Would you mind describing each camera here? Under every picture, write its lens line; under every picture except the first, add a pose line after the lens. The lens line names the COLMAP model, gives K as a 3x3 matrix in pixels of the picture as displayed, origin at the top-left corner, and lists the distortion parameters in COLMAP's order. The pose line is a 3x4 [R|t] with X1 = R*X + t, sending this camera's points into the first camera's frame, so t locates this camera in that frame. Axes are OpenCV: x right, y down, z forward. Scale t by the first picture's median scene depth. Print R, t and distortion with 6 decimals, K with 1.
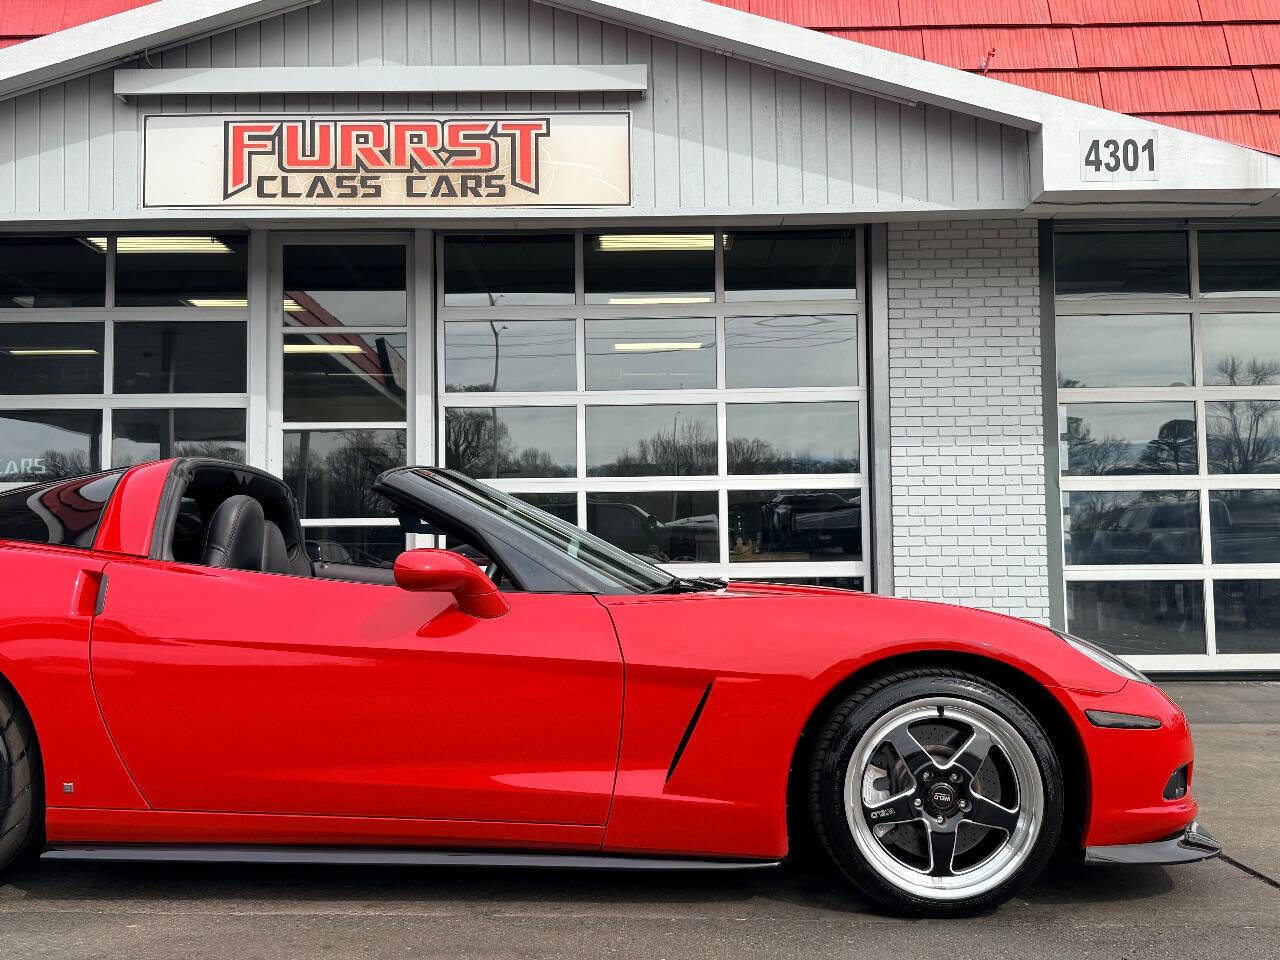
lens RADIAL K [[1226.9, 0, 640.0], [0, 1226.9, 480.0], [0, 0, 1]] dist [0.193093, -0.424111]
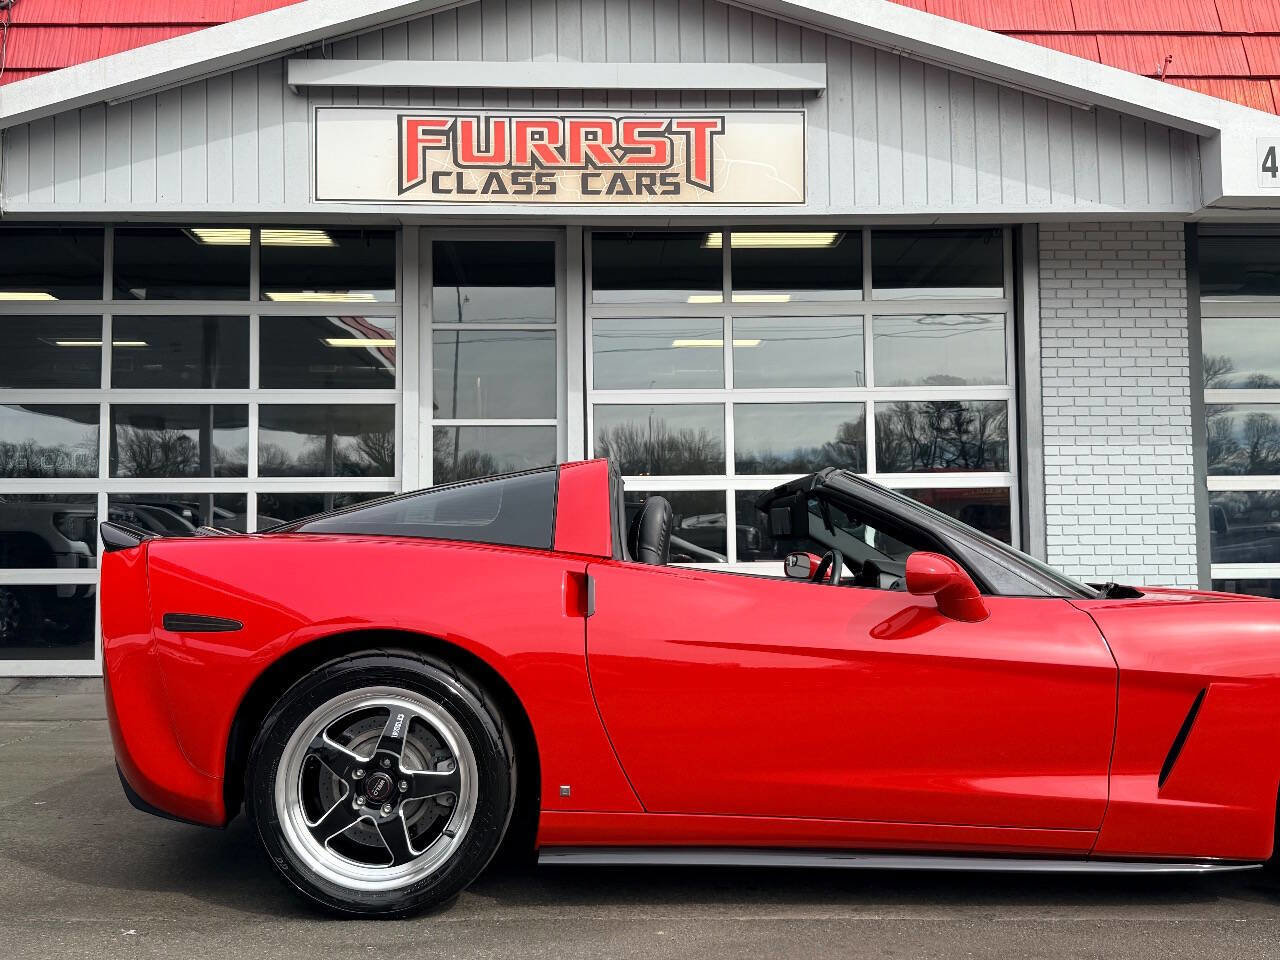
lens RADIAL K [[1224.1, 0, 642.6], [0, 1224.1, 479.2], [0, 0, 1]] dist [0.178303, -0.361378]
pose [[0.999002, 0.003712, 0.044520, -0.181924], [-0.003874, 0.999986, 0.003548, -0.002351], [-0.044506, -0.003717, 0.999002, 0.006222]]
